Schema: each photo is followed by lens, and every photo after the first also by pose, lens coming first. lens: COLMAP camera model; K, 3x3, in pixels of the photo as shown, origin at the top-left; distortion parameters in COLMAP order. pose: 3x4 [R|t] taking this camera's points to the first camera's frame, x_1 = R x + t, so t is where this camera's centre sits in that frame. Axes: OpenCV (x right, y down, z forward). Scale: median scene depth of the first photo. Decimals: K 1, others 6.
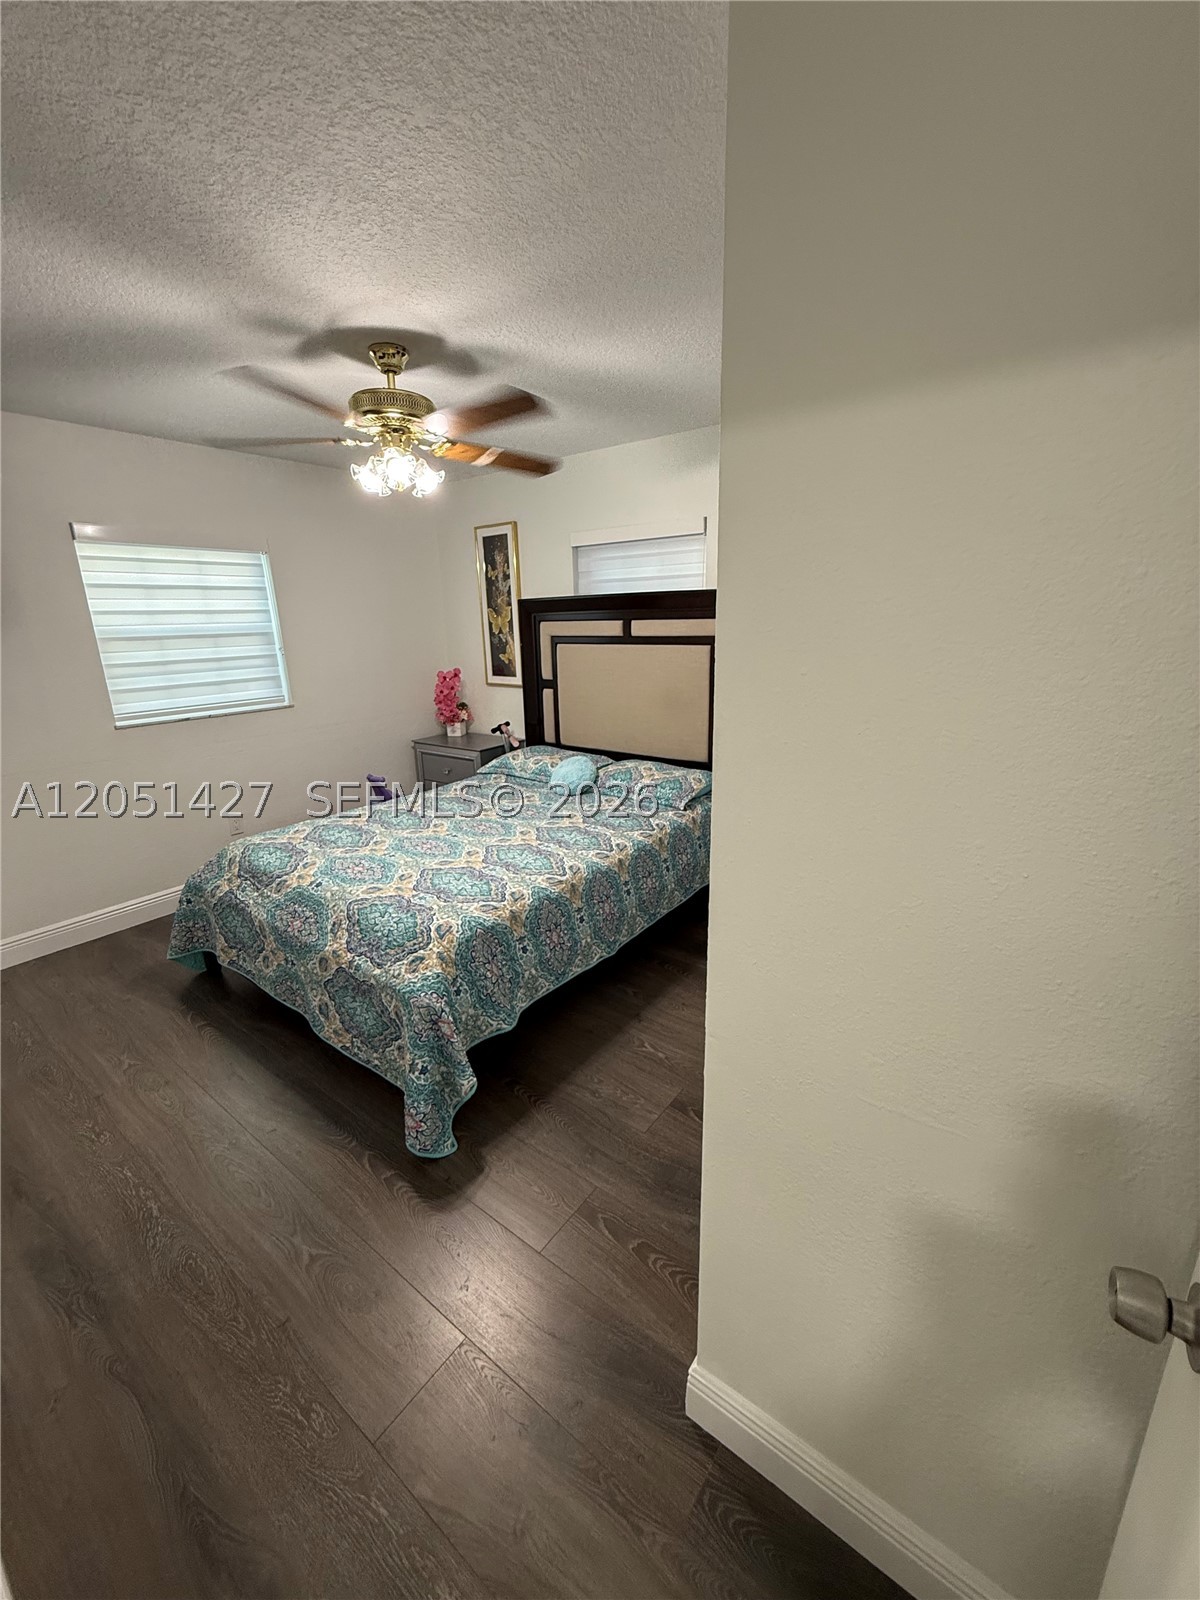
lens RADIAL K [[646.6, 0, 603.5], [0, 646.6, 791.8], [0, 0, 1]] dist [0.016319, -0.000061]
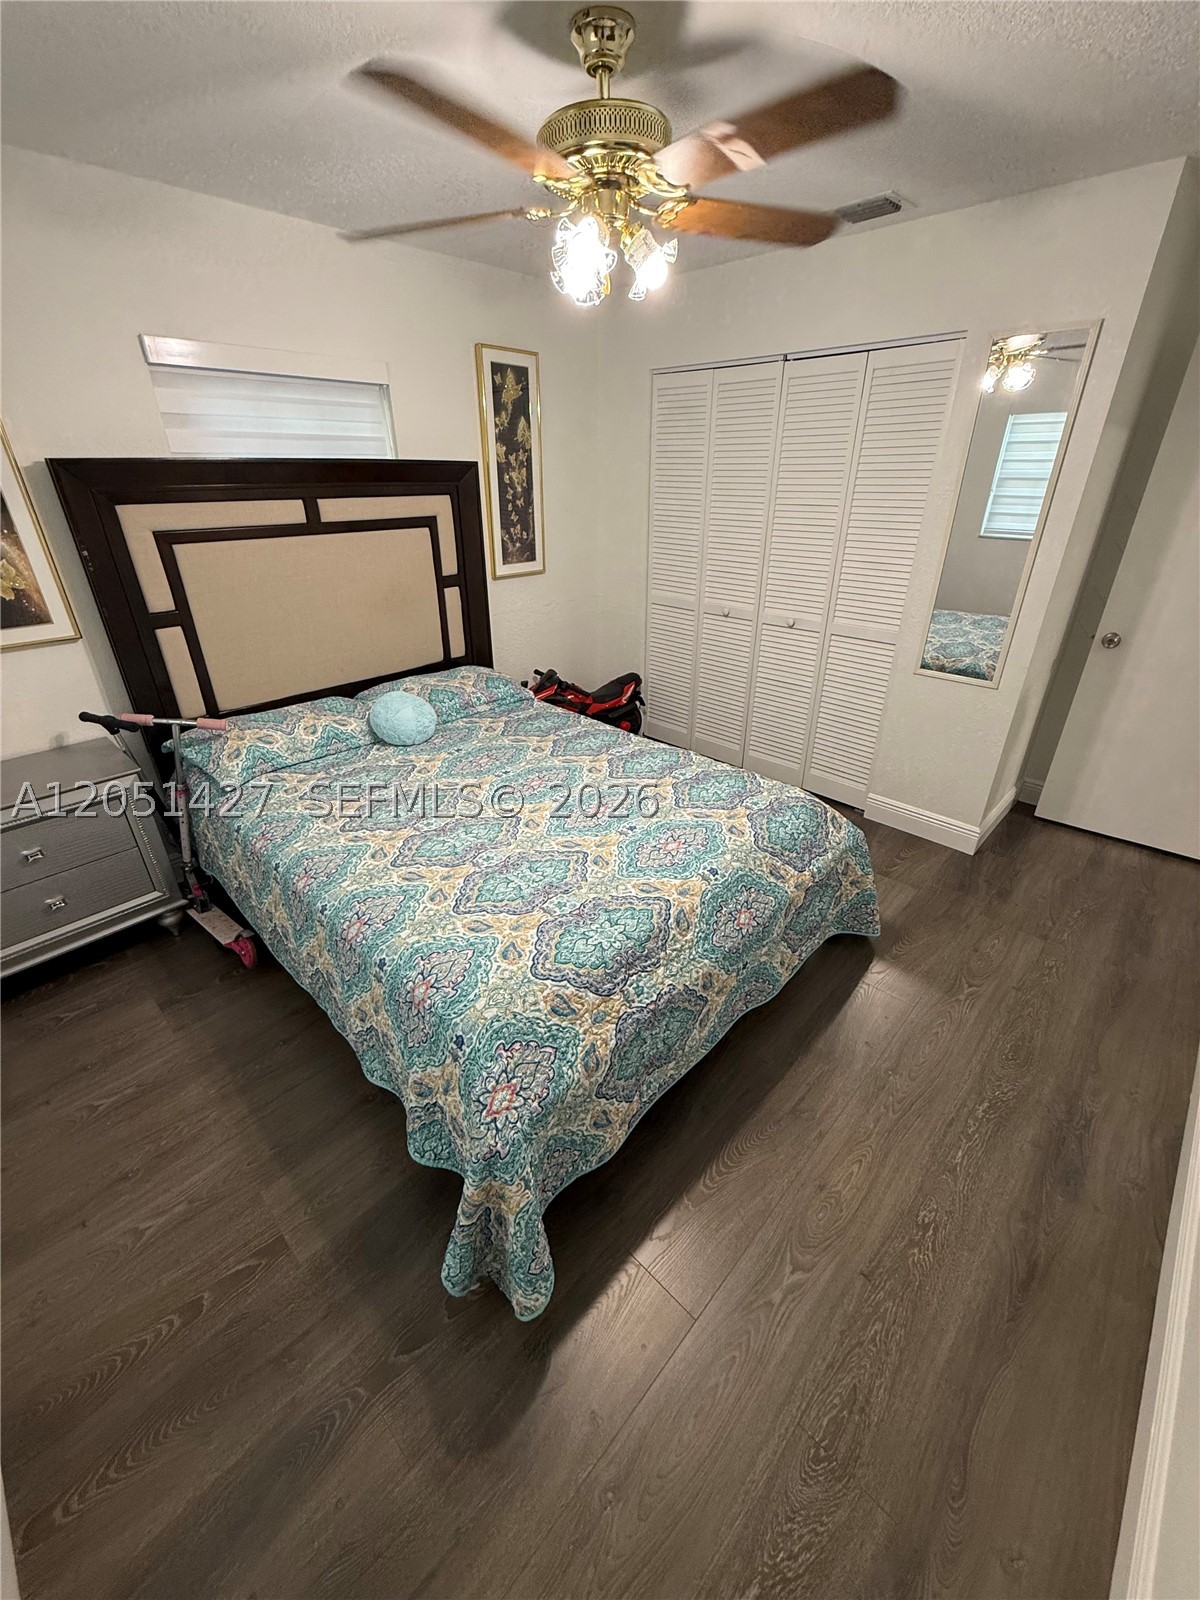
lens RADIAL K [[627.5, 0, 600.0], [0, 627.5, 800.0], [0, 0, 1]] dist [-0.002395, -0.000187]
pose [[0.120923, -0.433838, 0.892840, -0.743268], [0.263790, 0.881144, 0.392428, -0.174266], [-0.956971, 0.188068, 0.220993, 0.660253]]
